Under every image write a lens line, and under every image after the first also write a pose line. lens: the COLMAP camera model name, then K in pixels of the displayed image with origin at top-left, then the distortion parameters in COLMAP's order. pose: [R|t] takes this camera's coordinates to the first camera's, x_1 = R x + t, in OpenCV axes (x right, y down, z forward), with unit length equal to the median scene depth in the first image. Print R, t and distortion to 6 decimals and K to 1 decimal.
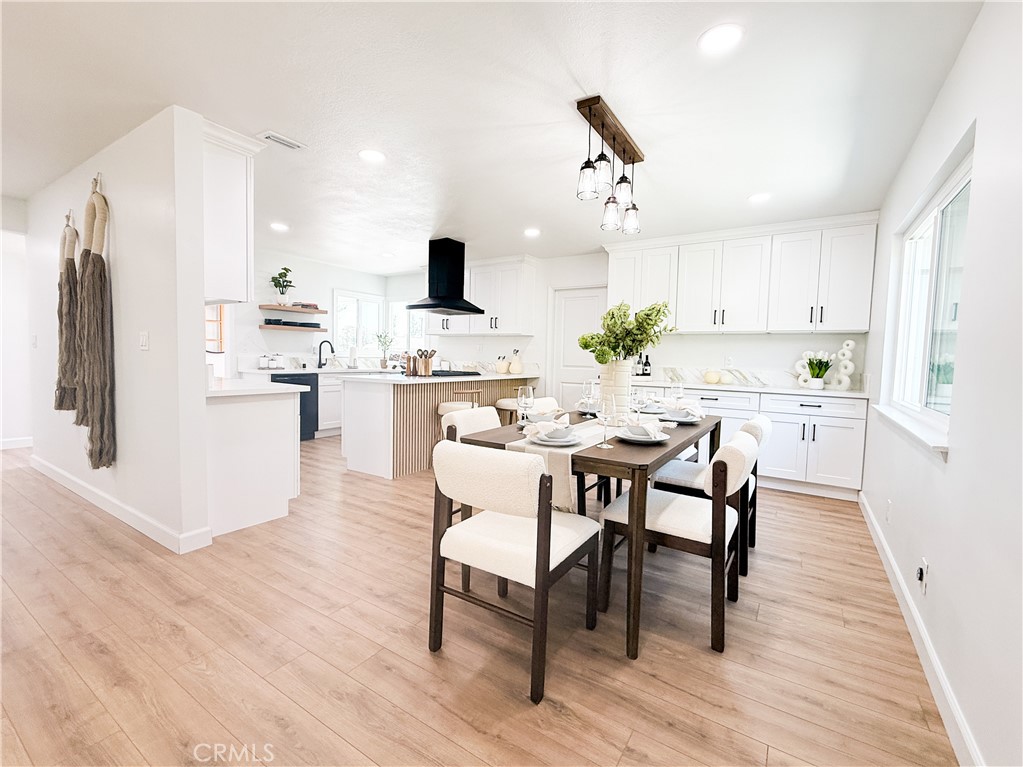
lens RADIAL K [[465.0, 0, 512.4], [0, 465.0, 382.9], [0, 0, 1]] dist [0.004905, -0.001035]
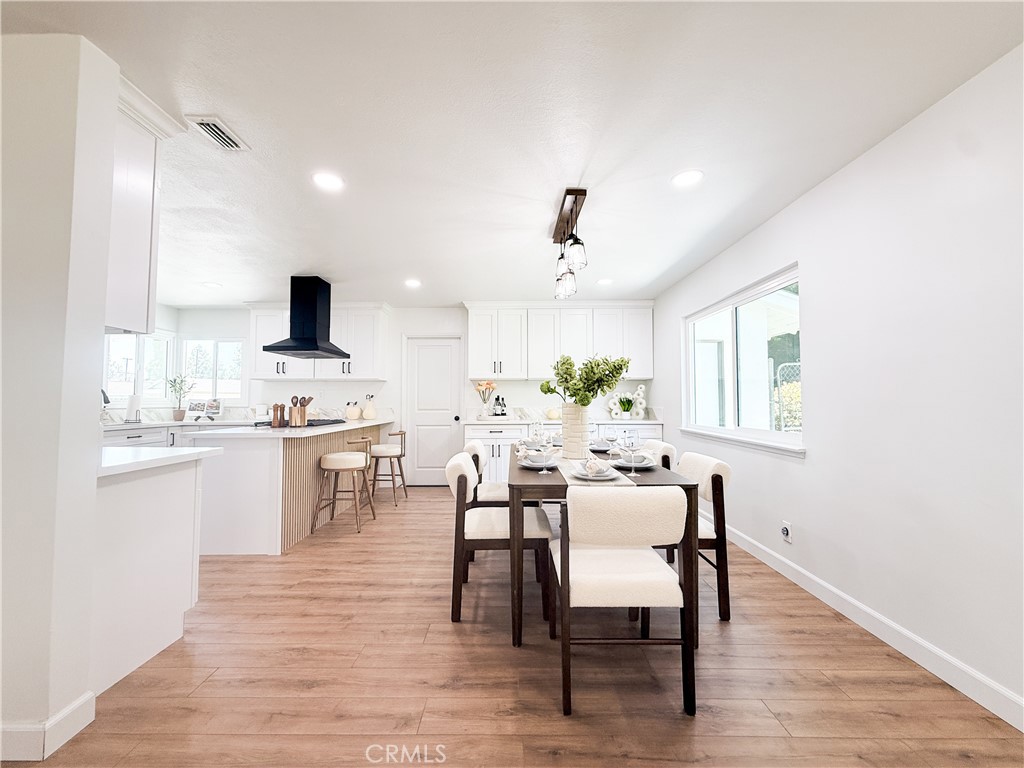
lens RADIAL K [[417.2, 0, 519.3], [0, 417.2, 381.4], [0, 0, 1]] dist [-0.002406, 0.000136]
pose [[0.833957, 0.000770, 0.551829, -0.279536], [0.053045, 0.995256, -0.081553, -0.014076], [-0.549274, 0.097283, 0.829960, 0.109727]]
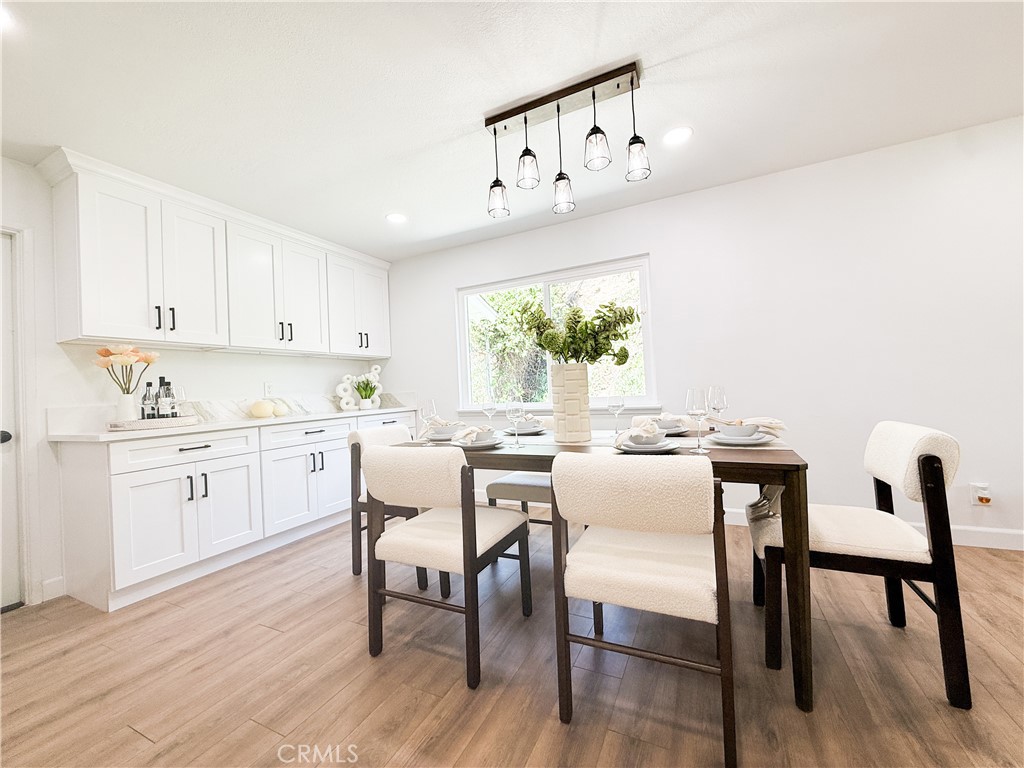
lens RADIAL K [[417.2, 0, 514.0], [0, 417.2, 371.2], [0, 0, 1]] dist [-0.002406, 0.000136]
pose [[-0.114644, 0.028423, 0.993000, -0.305247], [0.107377, 0.994089, -0.016057, -0.019642], [-0.987586, 0.104784, -0.117018, 0.688471]]
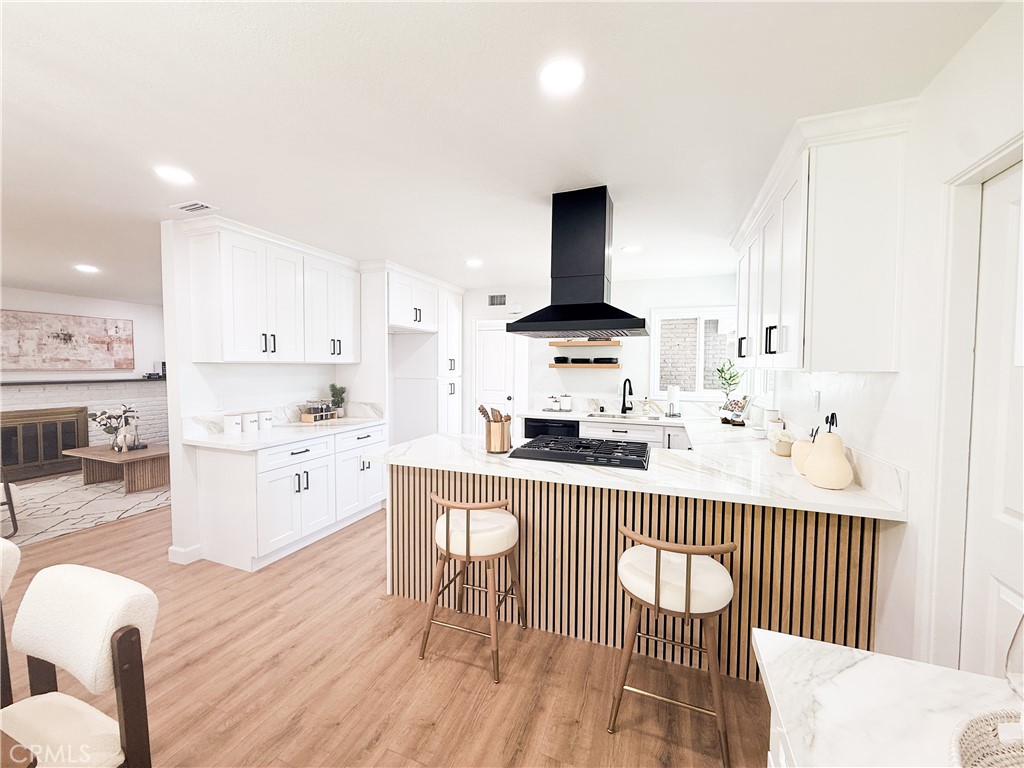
lens RADIAL K [[417.2, 0, 504.7], [0, 417.2, 381.2], [0, 0, 1]] dist [-0.002406, 0.000136]
pose [[0.187481, 0.015216, -0.982150, 0.332387], [-0.057291, 0.998347, 0.004530, -0.107590], [0.980596, 0.055419, 0.188043, 0.922539]]
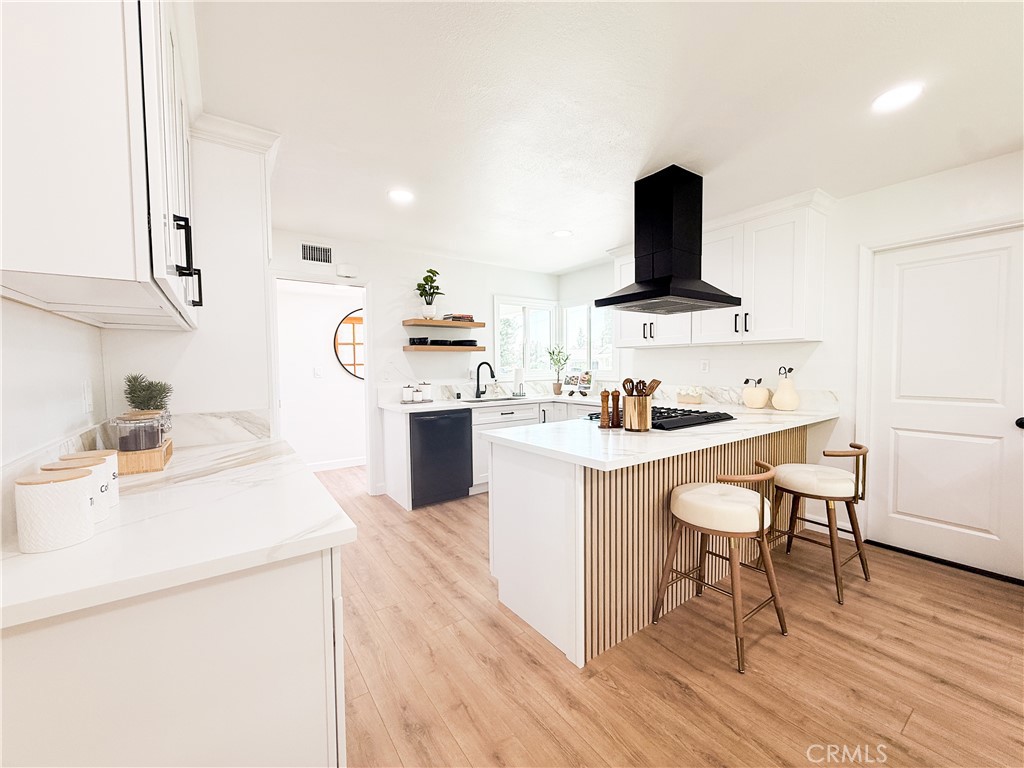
lens RADIAL K [[417.2, 0, 507.7], [0, 417.2, 382.6], [0, 0, 1]] dist [-0.002406, 0.000136]
pose [[0.927453, -0.016314, -0.373583, -0.150525], [0.010738, 0.999798, -0.017004, -0.062092], [0.373785, 0.011759, 0.927441, 0.521794]]
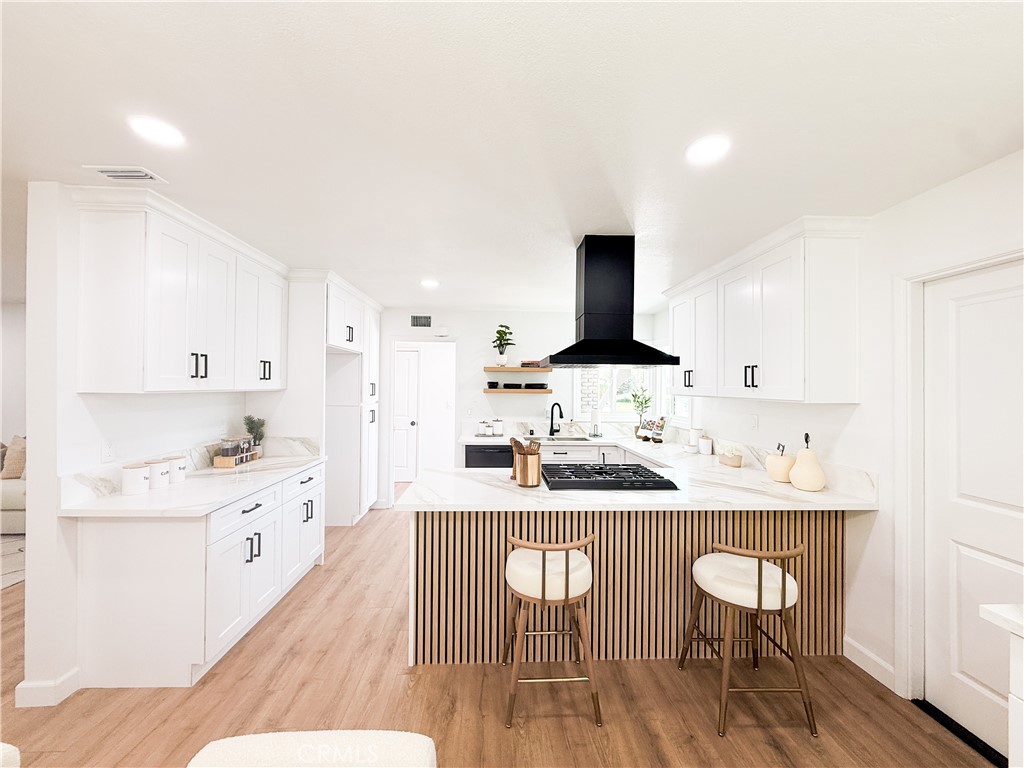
lens RADIAL K [[417.2, 0, 507.0], [0, 417.2, 380.9], [0, 0, 1]] dist [-0.002406, 0.000136]
pose [[0.569285, -0.026398, -0.821716, 0.223172], [-0.042408, 0.997211, -0.061417, -0.111009], [0.821046, 0.069811, 0.566578, 0.692665]]
